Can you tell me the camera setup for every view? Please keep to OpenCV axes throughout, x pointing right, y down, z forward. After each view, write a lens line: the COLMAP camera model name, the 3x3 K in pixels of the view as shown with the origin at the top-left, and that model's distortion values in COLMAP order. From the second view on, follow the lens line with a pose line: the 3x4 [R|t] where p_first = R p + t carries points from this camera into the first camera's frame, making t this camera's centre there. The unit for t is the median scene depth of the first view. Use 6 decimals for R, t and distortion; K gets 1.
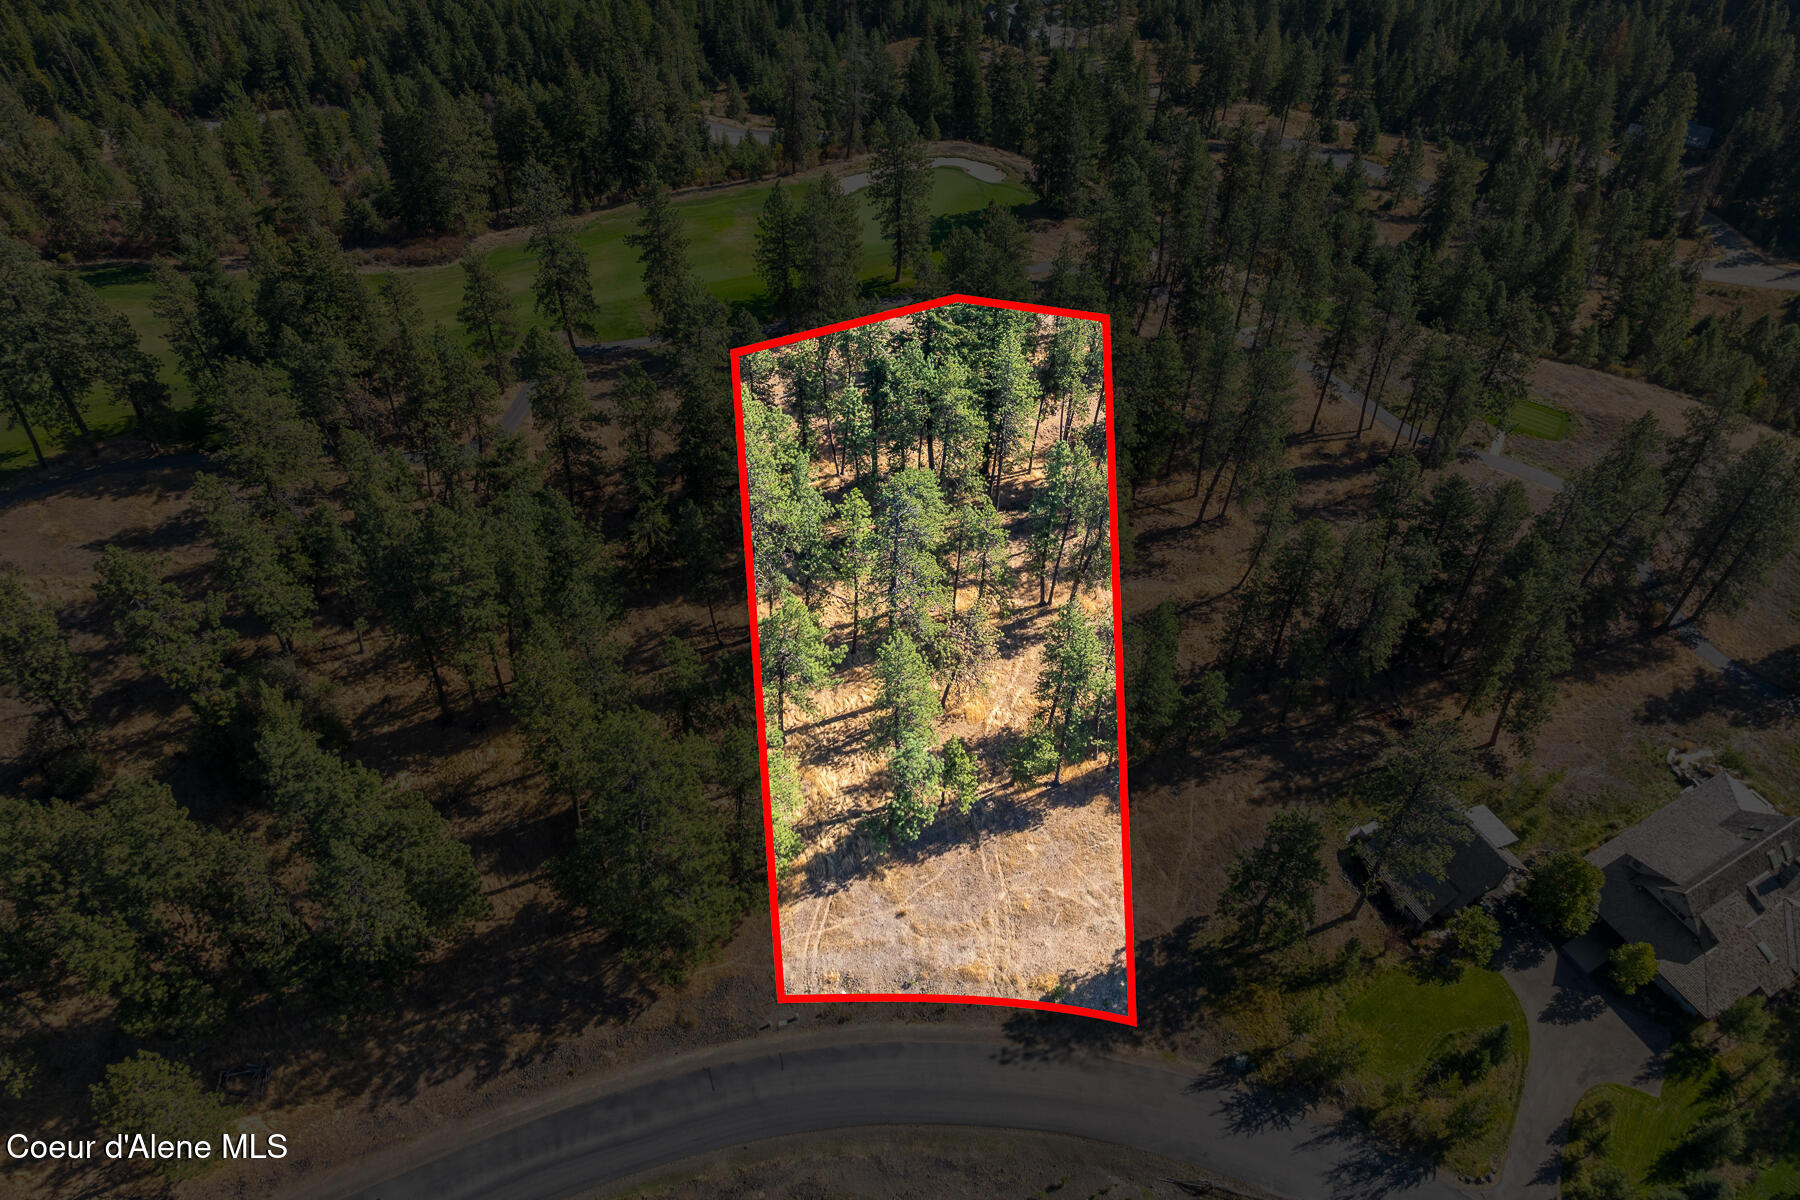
lens RADIAL K [[1338.6, 0, 911.3], [0, 1338.6, 597.2], [0, 0, 1]] dist [-0.027124, 0.014612]
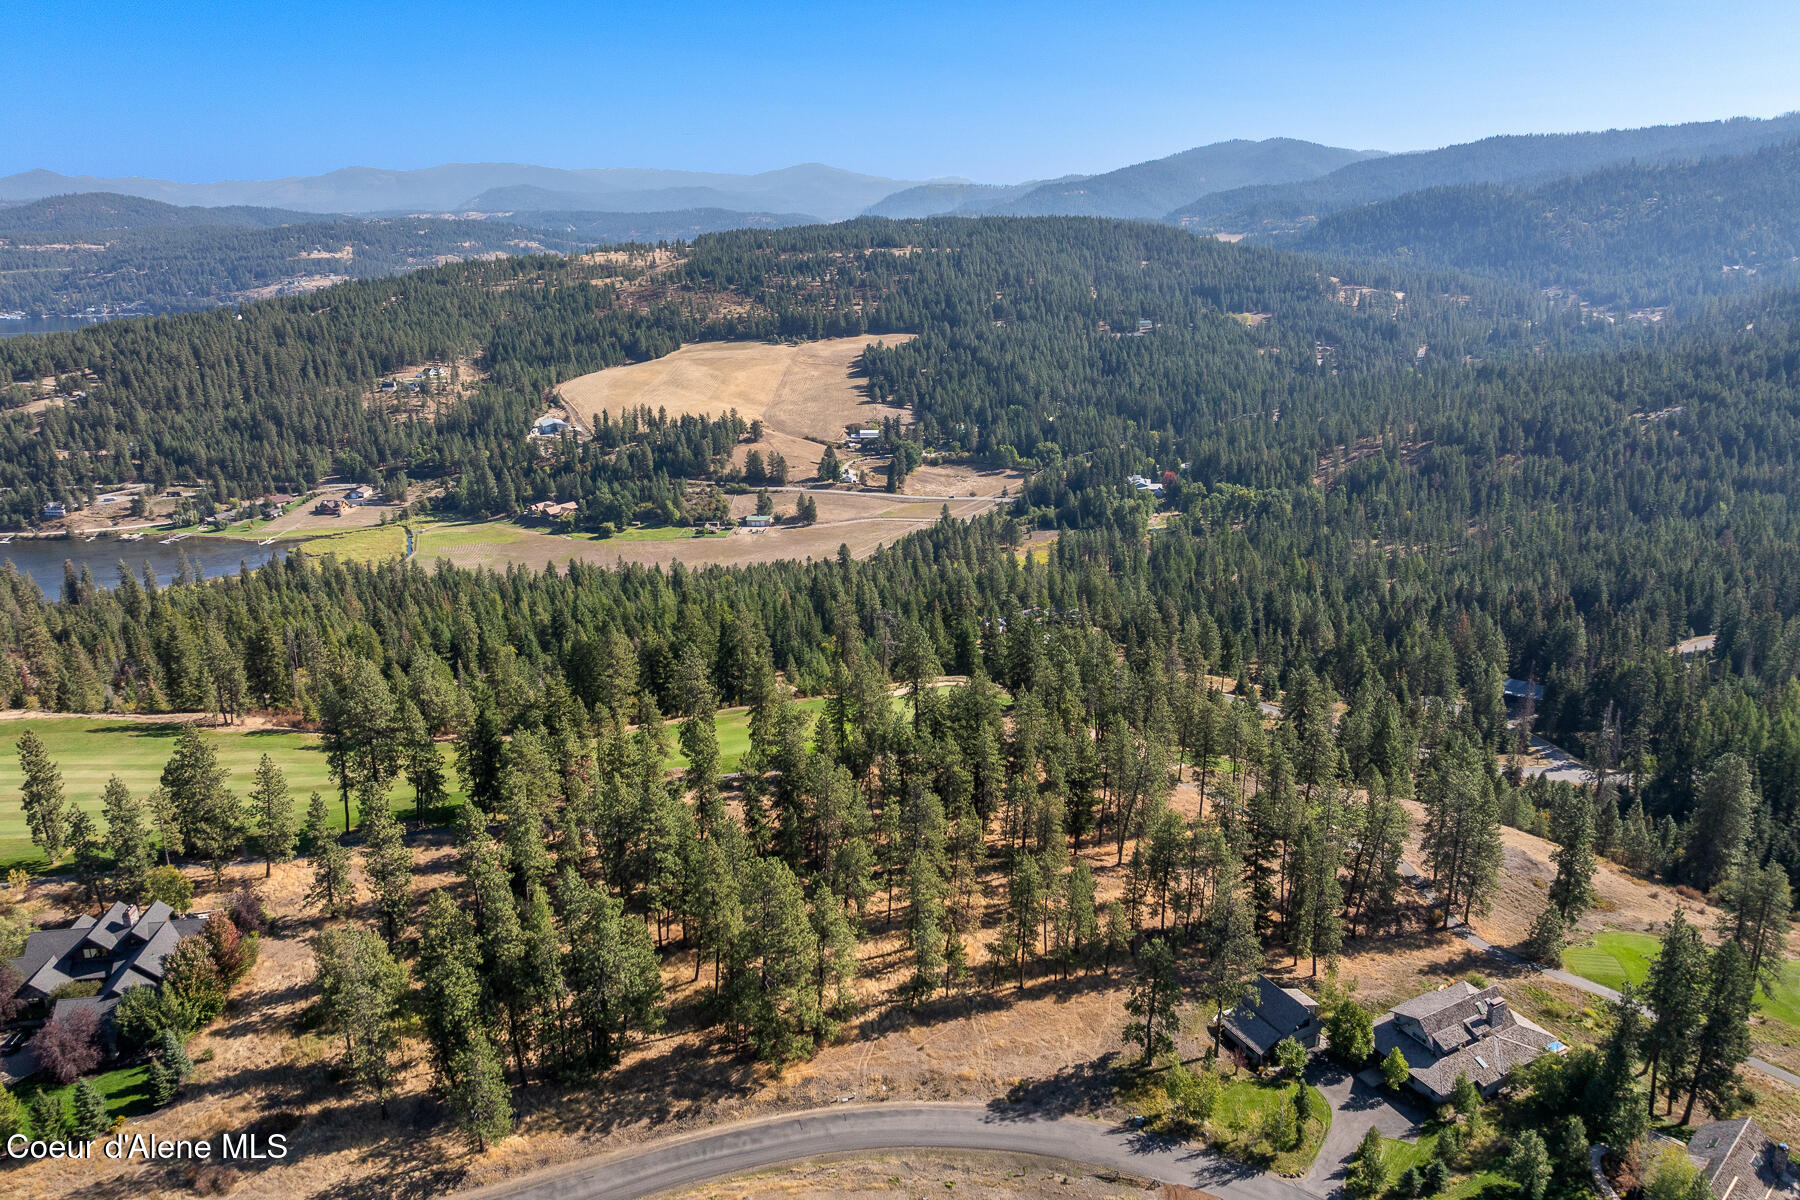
lens RADIAL K [[1338.6, 0, 911.3], [0, 1338.6, 597.2], [0, 0, 1]] dist [-0.027124, 0.014612]
pose [[0.999914, -0.008216, -0.010188, 0.001716], [0.002684, 0.890612, -0.454757, 0.486297], [0.012810, 0.454690, 0.890557, -0.631728]]
